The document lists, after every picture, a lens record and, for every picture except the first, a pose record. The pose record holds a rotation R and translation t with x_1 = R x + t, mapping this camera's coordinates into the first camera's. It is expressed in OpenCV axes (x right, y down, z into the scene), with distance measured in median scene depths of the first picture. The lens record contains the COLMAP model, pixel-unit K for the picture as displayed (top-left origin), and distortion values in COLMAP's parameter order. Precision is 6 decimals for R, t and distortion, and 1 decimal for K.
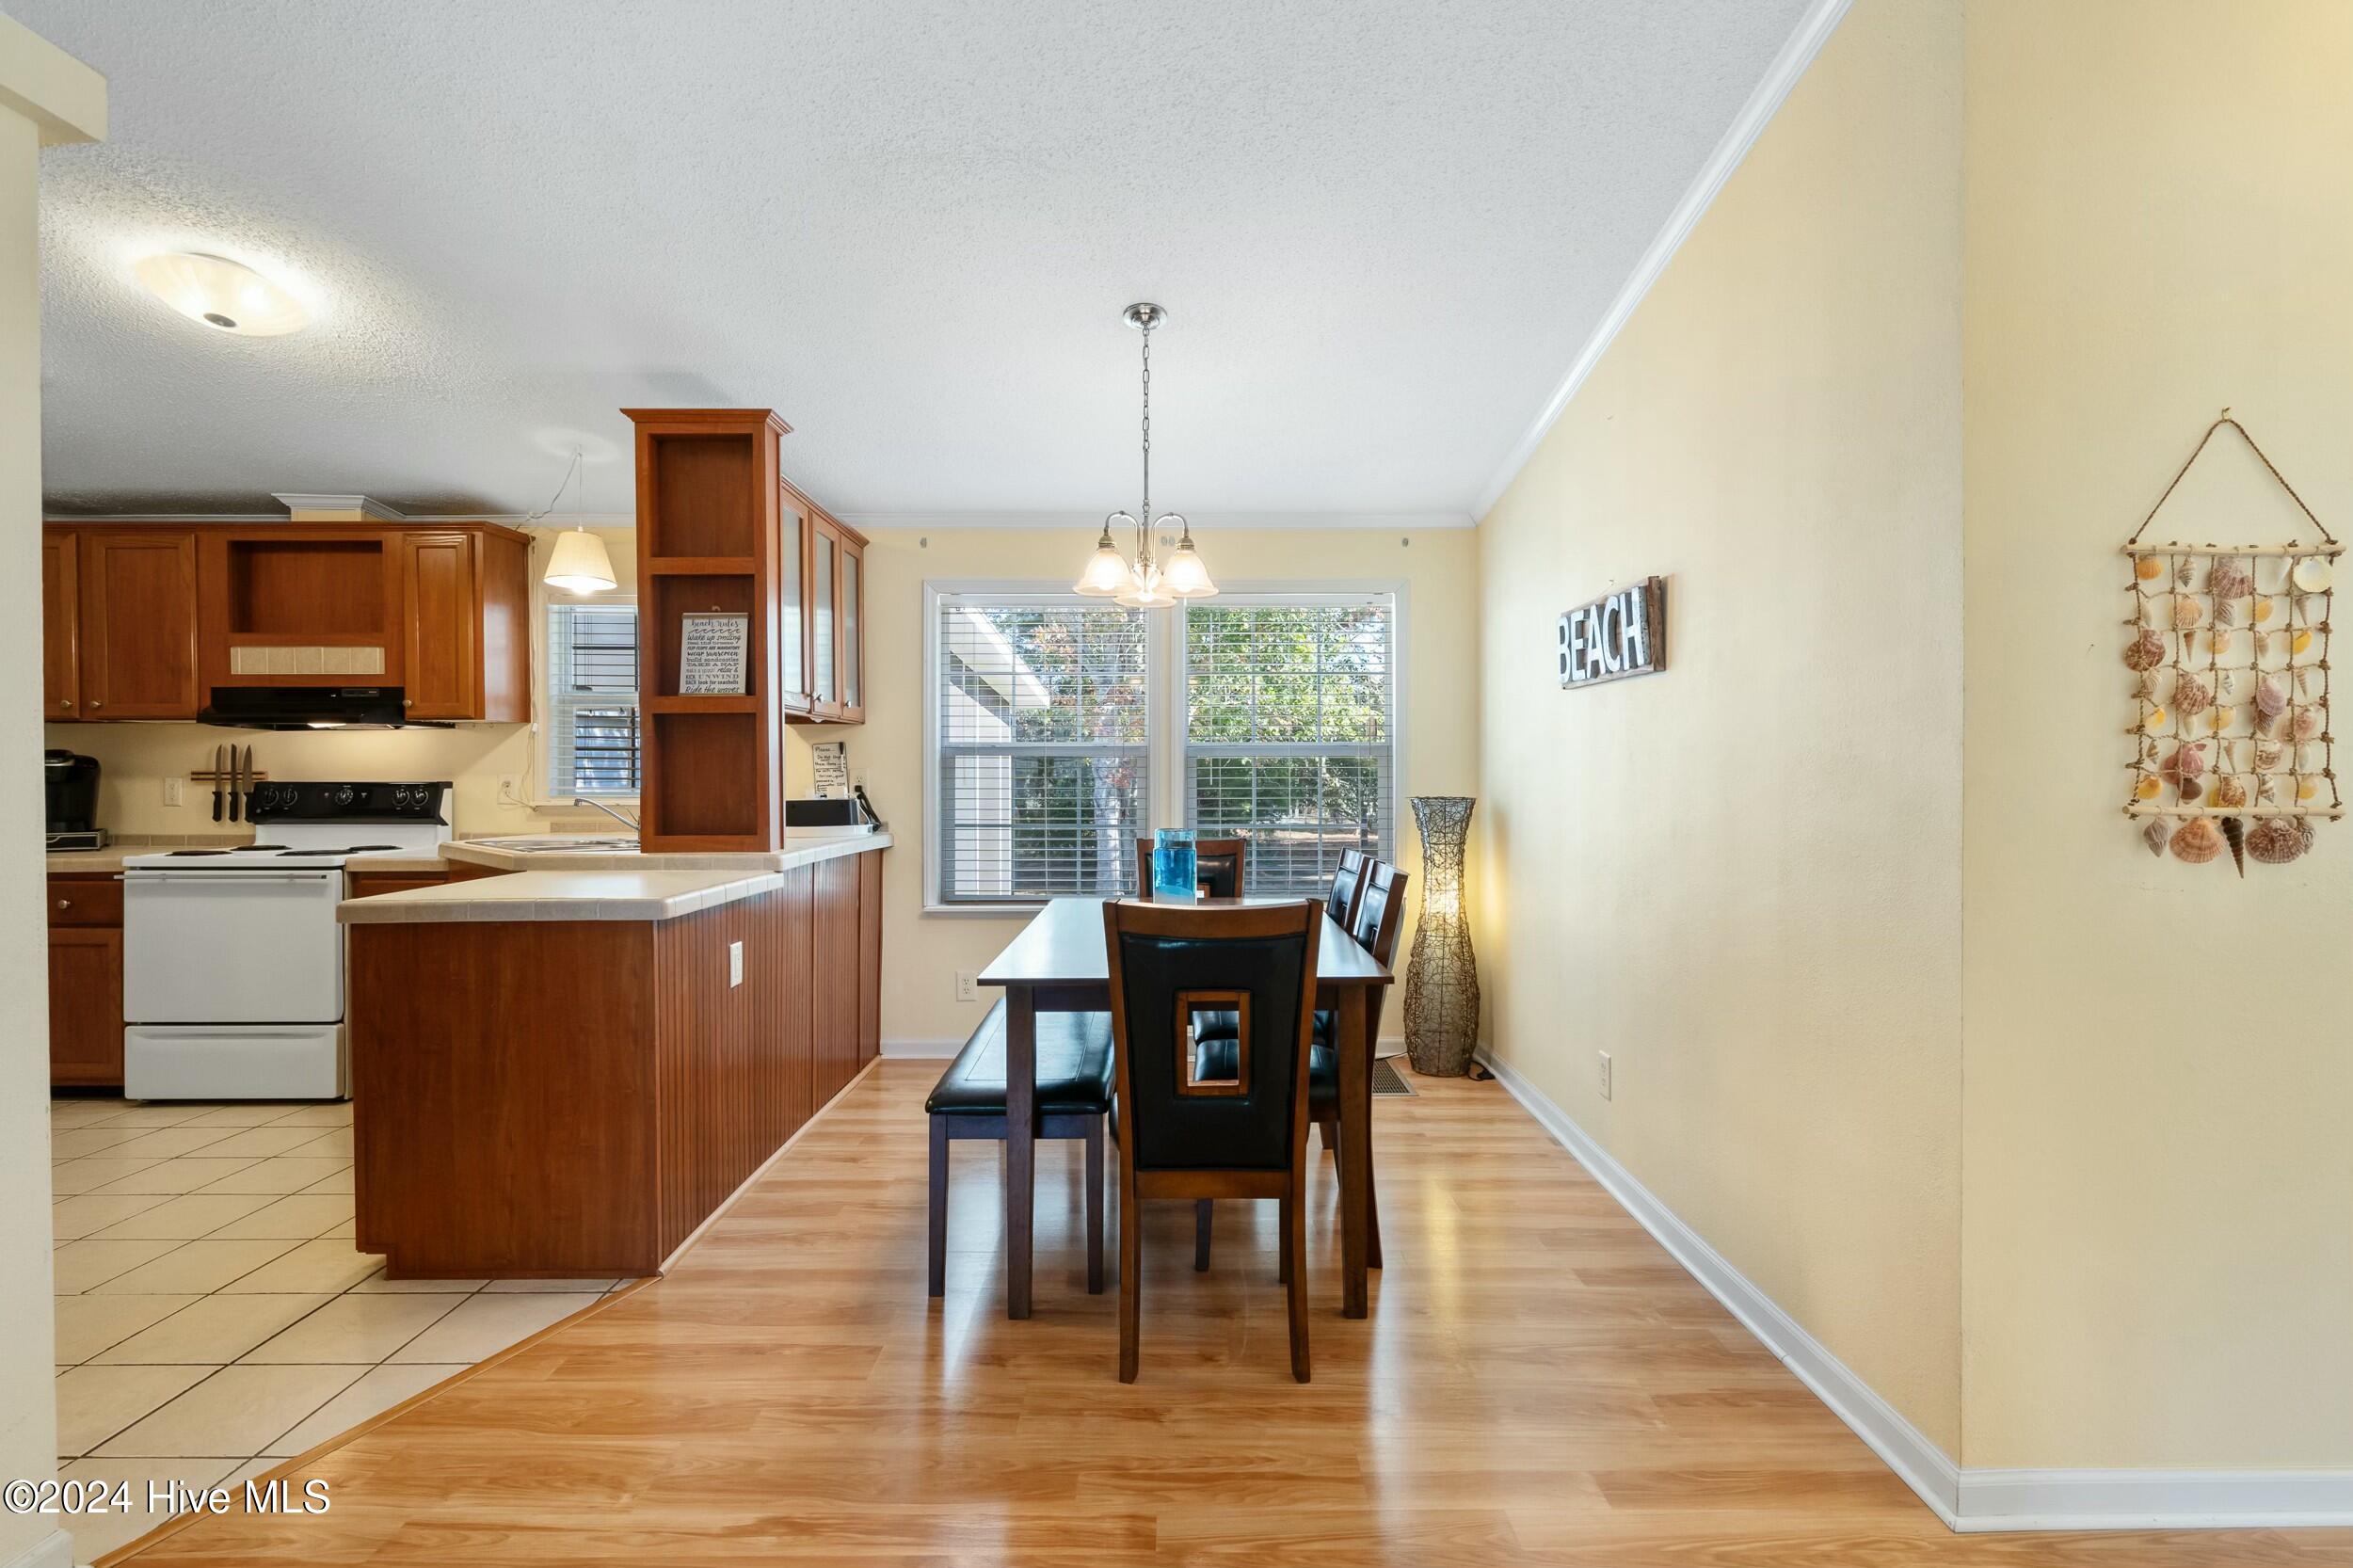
lens RADIAL K [[1074.1, 0, 1178.2], [0, 1074.1, 778.7], [0, 0, 1]] dist [-0.002234, -0.000536]
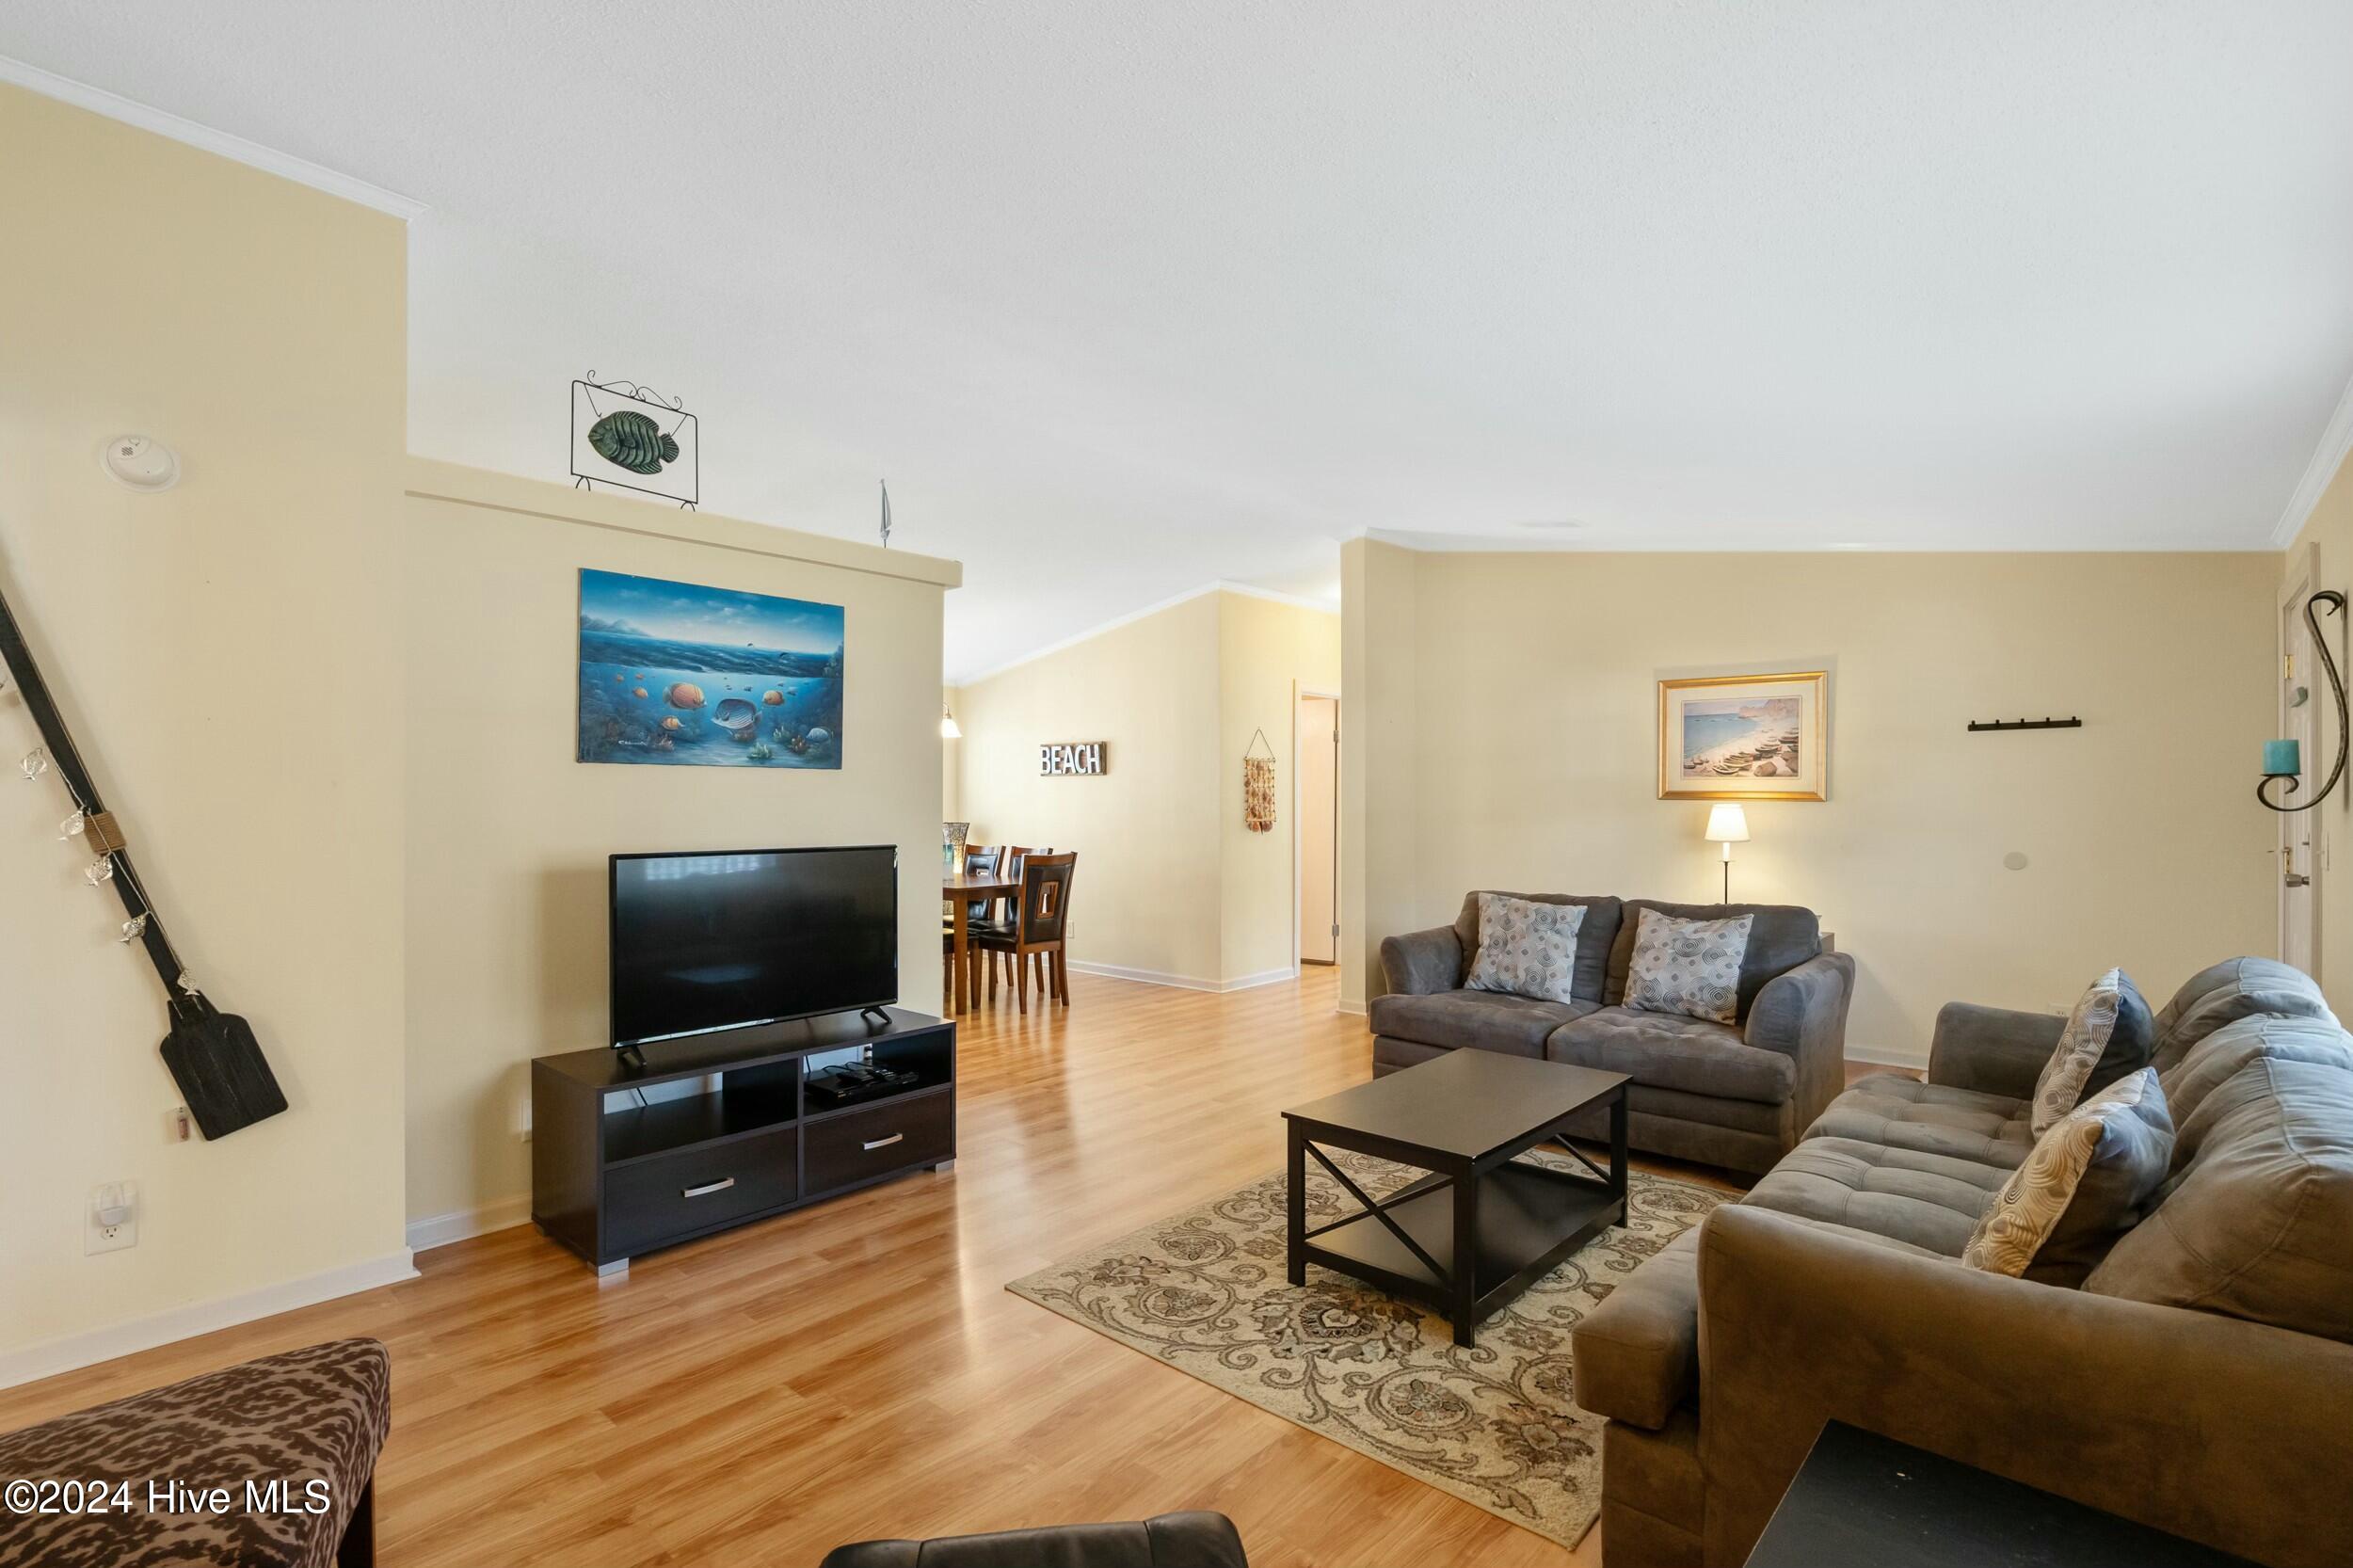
lens RADIAL K [[1074.1, 0, 1170.0], [0, 1074.1, 796.8], [0, 0, 1]] dist [-0.002234, -0.000536]
pose [[0.677815, 0.003353, 0.735225, -1.740624], [0.009069, 0.999875, -0.012921, -0.007429], [-0.735177, 0.015426, 0.677700, -1.187222]]
